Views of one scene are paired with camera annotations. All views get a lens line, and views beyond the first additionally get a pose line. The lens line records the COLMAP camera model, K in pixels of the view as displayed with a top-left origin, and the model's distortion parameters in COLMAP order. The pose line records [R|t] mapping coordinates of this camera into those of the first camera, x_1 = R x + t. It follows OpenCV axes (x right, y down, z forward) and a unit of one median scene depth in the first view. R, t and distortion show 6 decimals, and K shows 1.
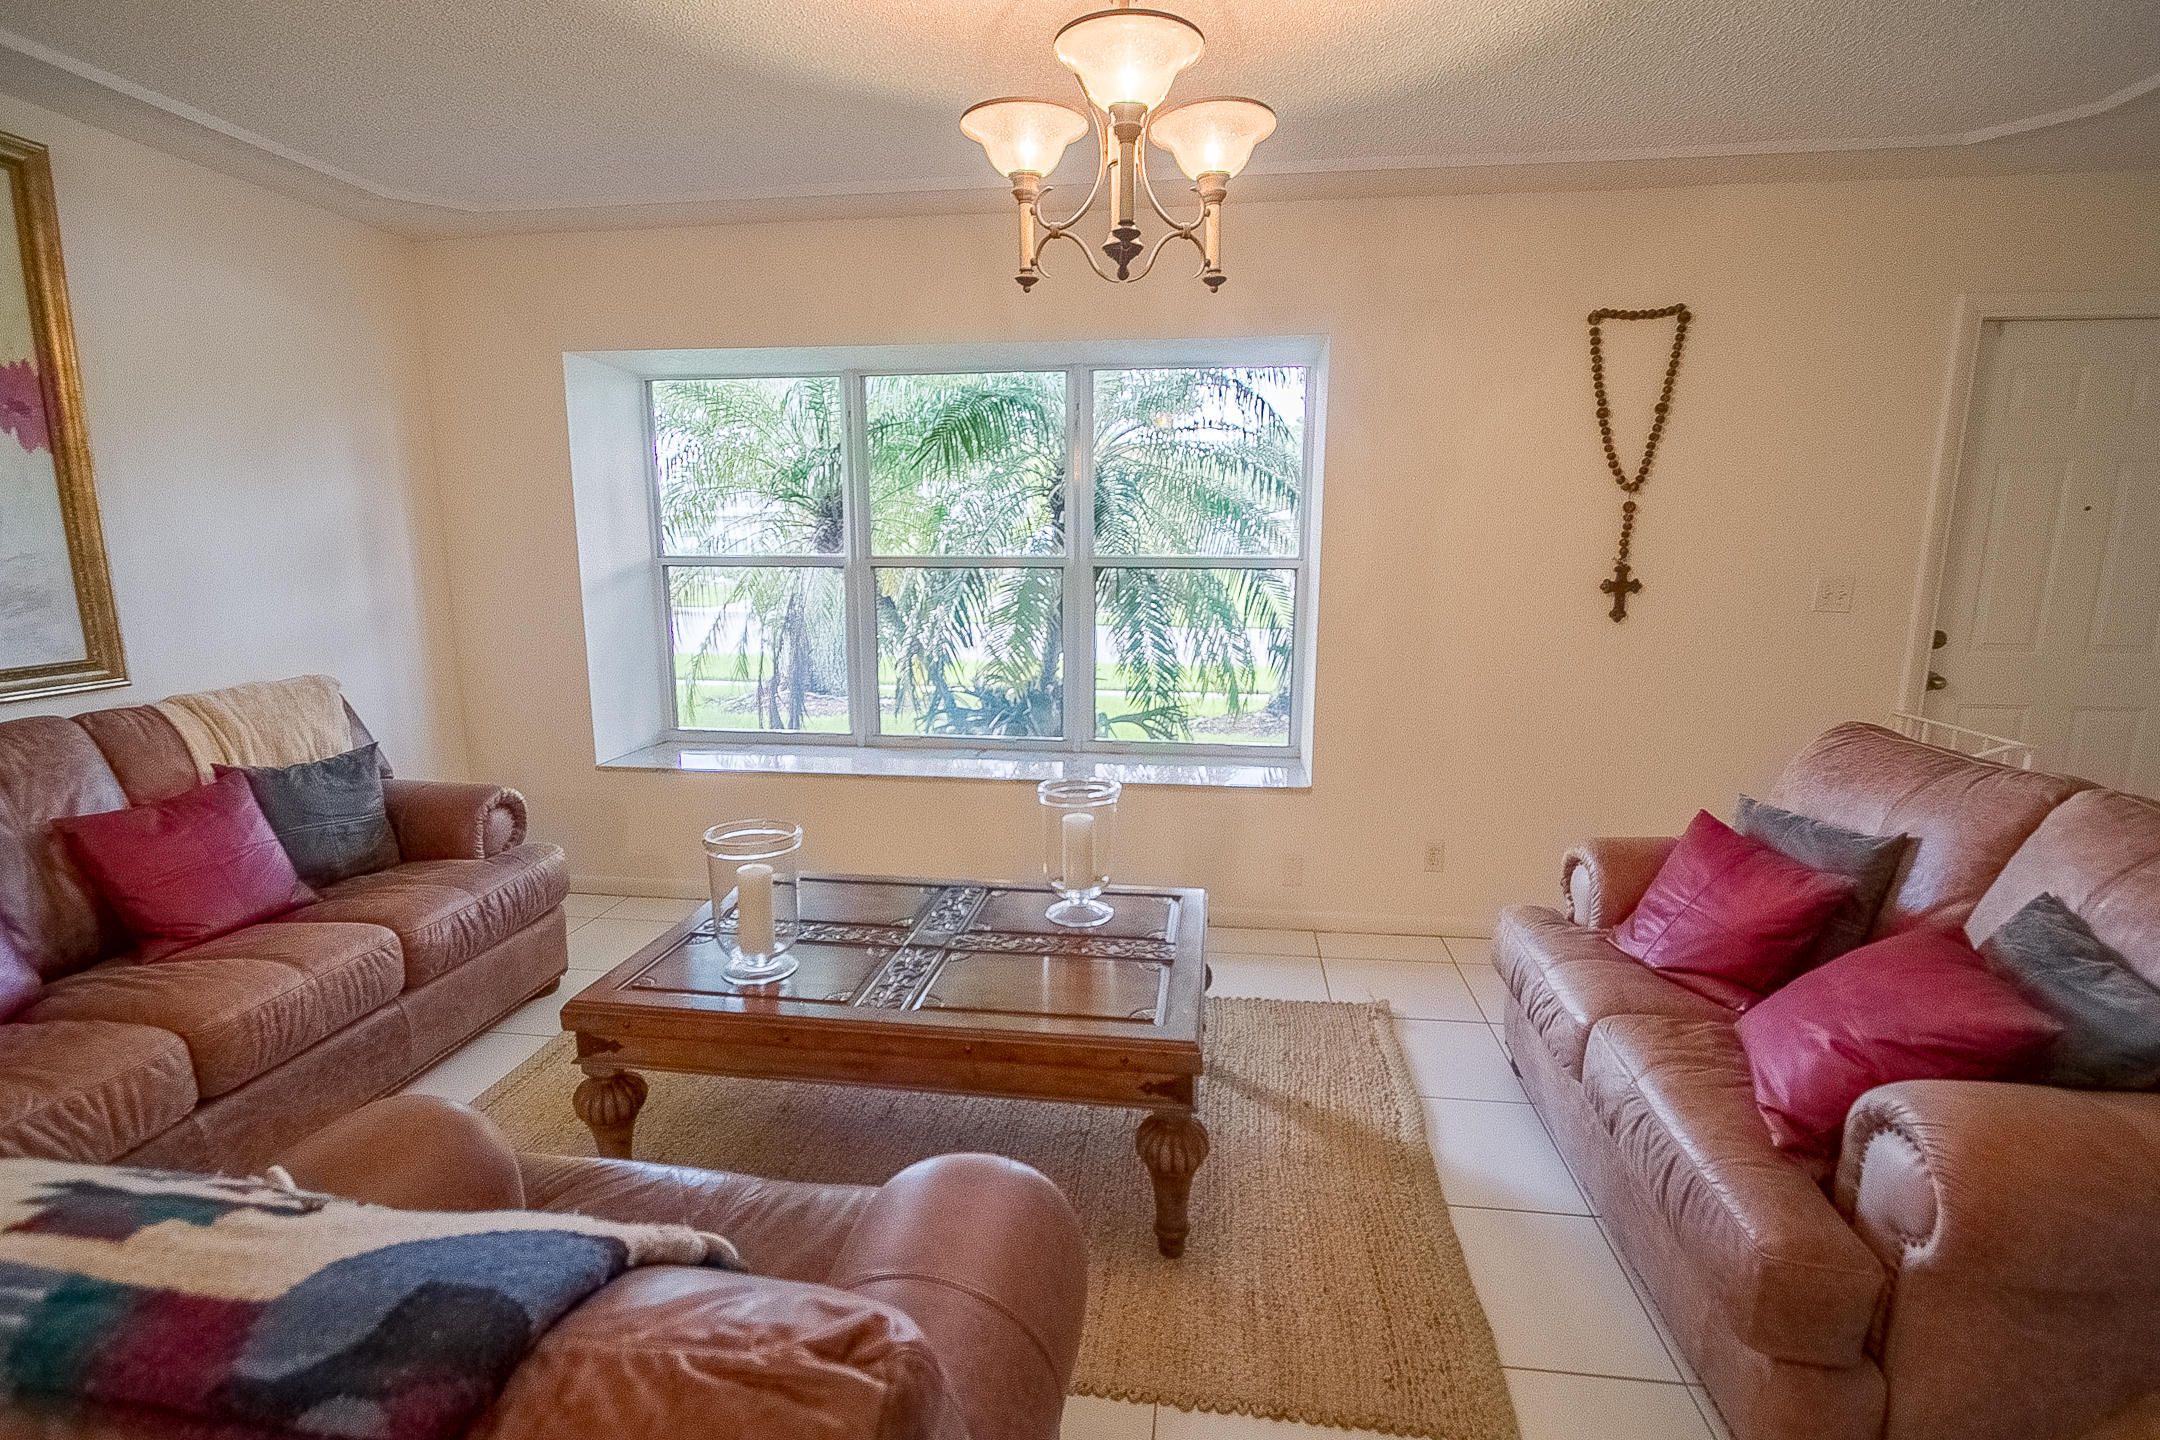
lens RADIAL K [[1025.9, 0, 1086.2], [0, 1025.9, 733.1], [0, 0, 1]] dist [-0.011812, -0.000439]
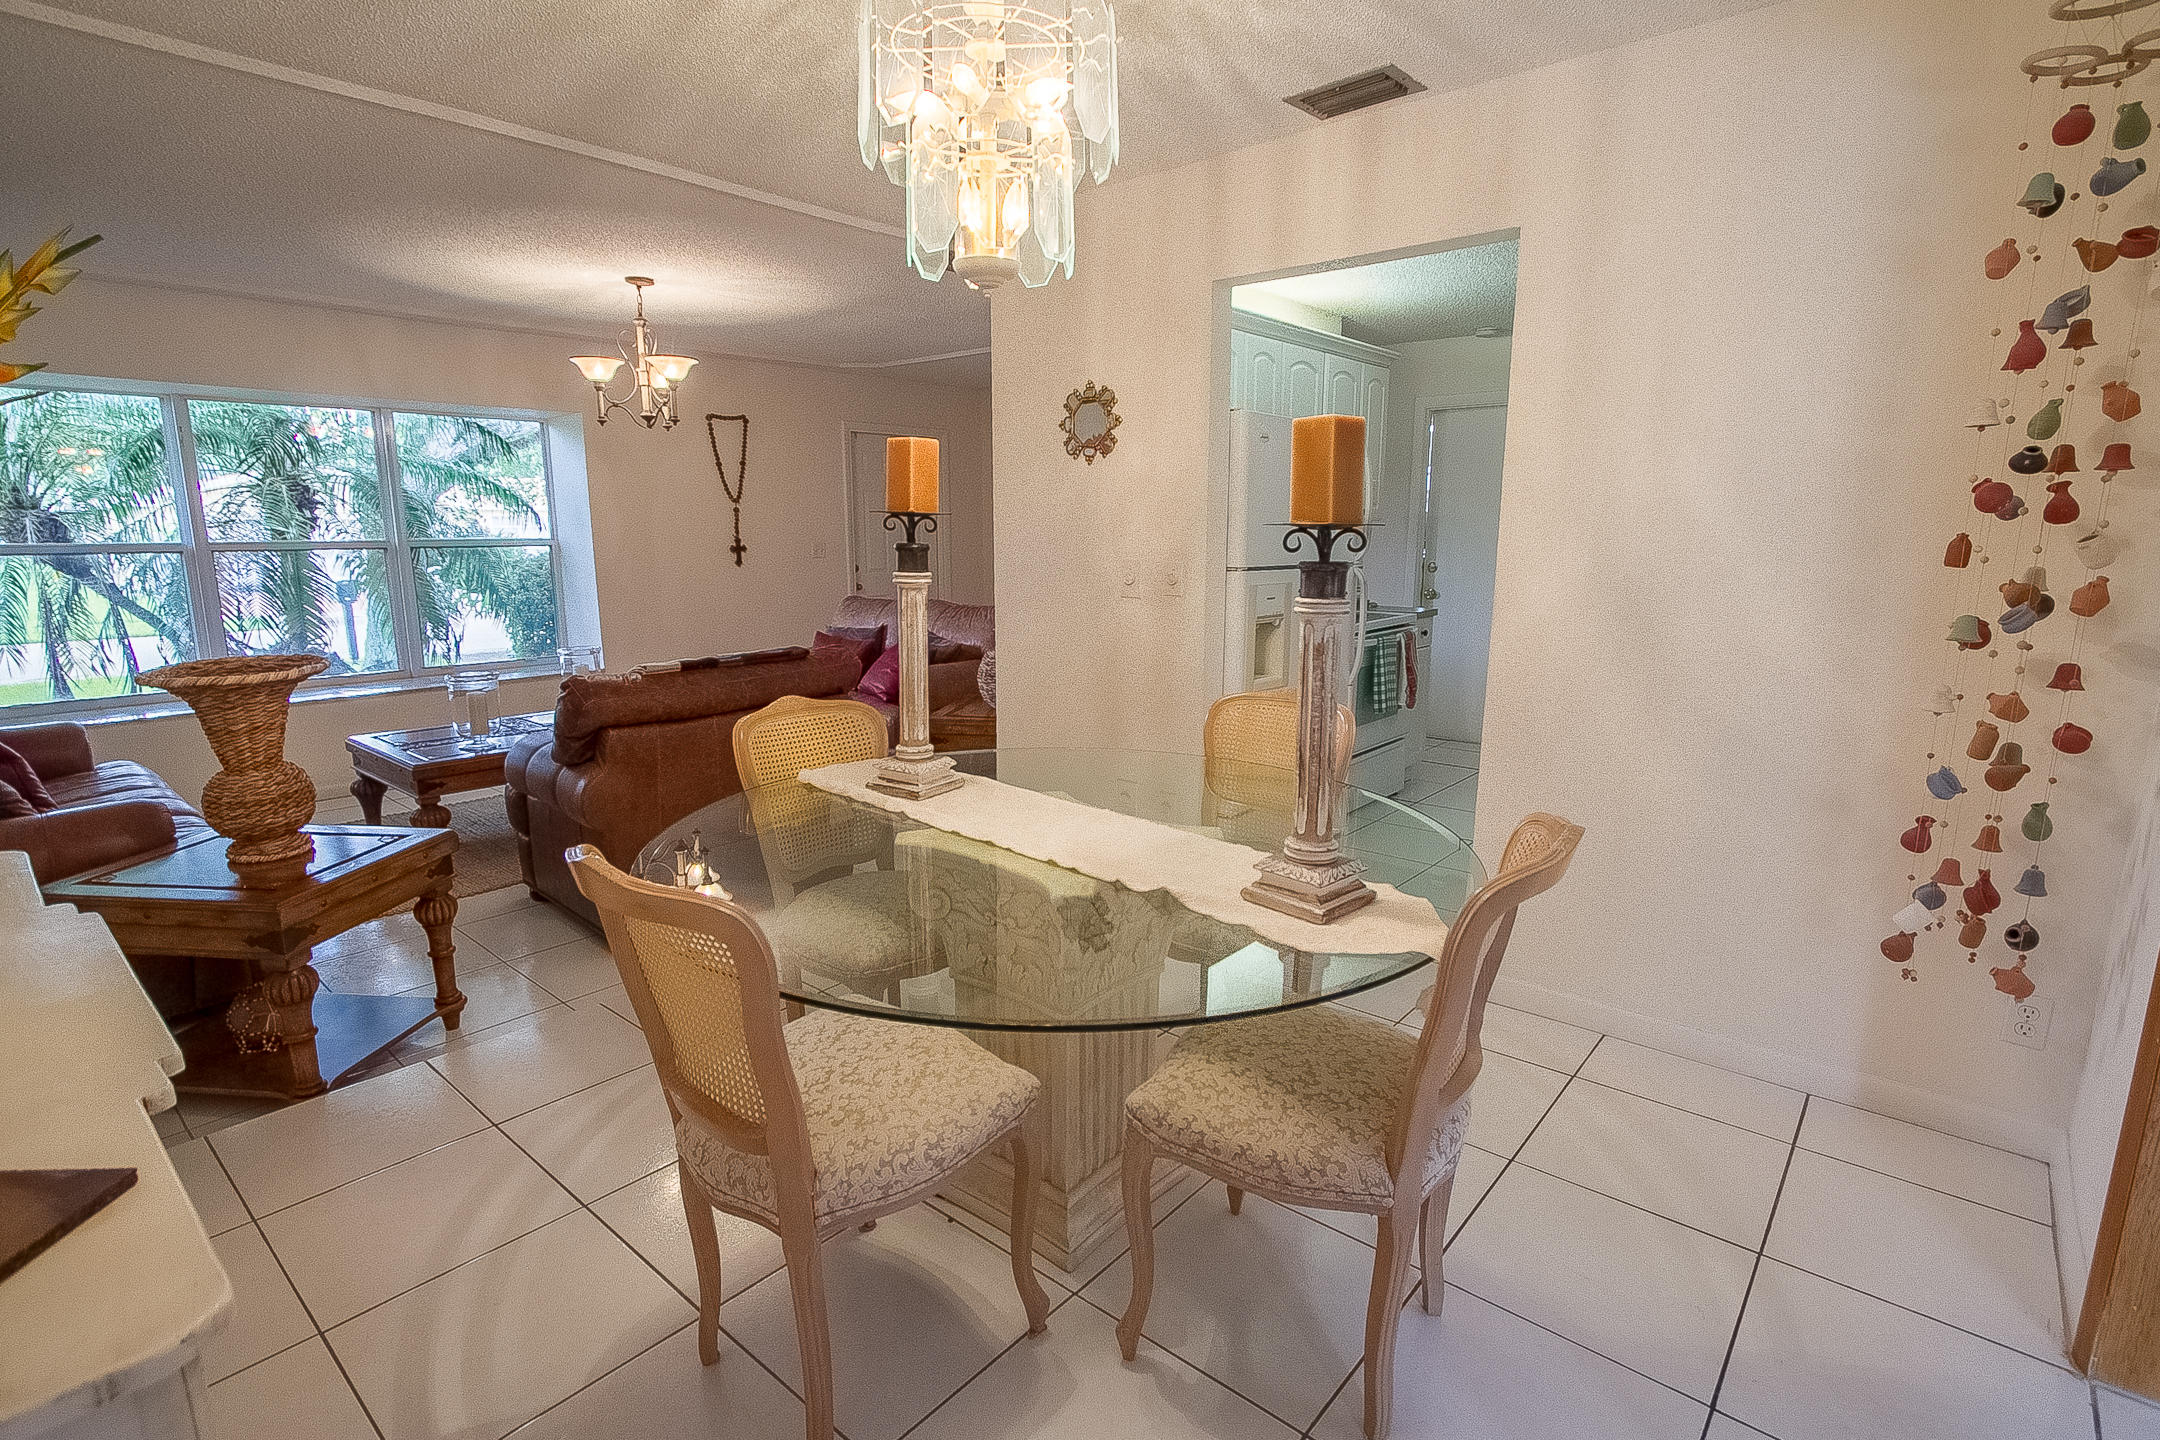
lens RADIAL K [[1023.5, 0, 1060.9], [0, 1023.5, 726.5], [0, 0, 1]] dist [-0.012759, -0.000379]
pose [[0.560908, -0.162696, 0.811734, -1.010951], [0.159647, 0.983353, 0.086778, 0.160159], [-0.812339, 0.080916, 0.577544, -0.822564]]
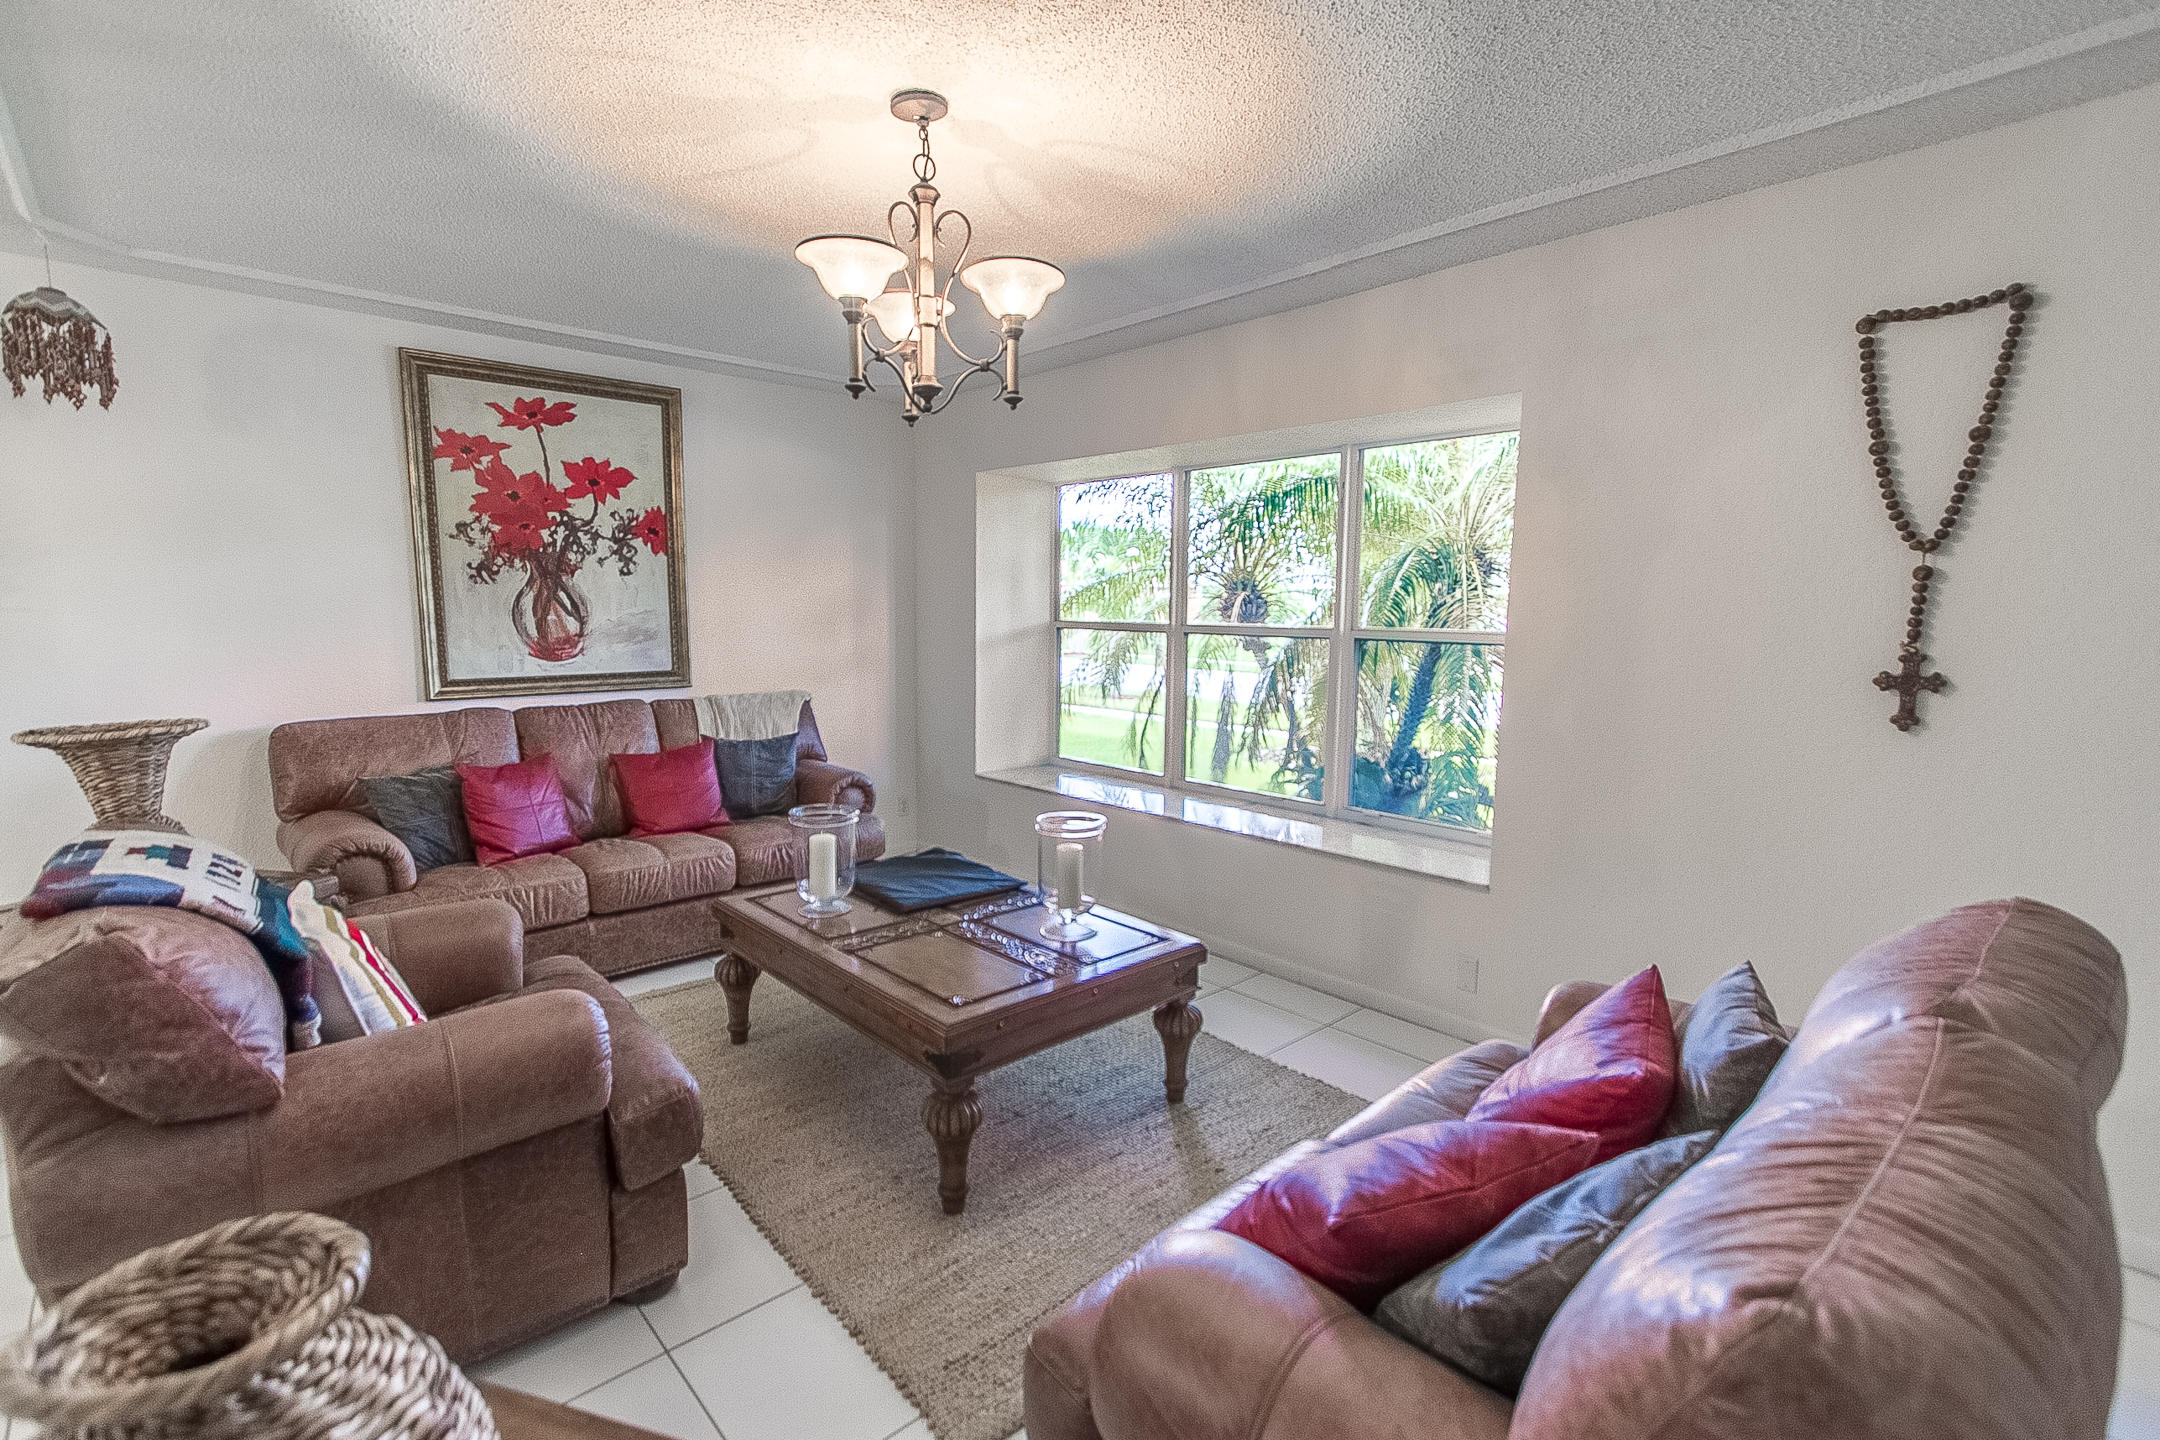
lens RADIAL K [[984.1, 0, 1078.0], [0, 984.1, 728.7], [0, 0, 1]] dist [0.002527, -0.000302]
pose [[0.767906, 0.086867, -0.634646, 0.626503], [-0.127592, 0.991651, -0.018651, -0.028105], [0.627727, 0.095298, 0.772578, 0.118780]]
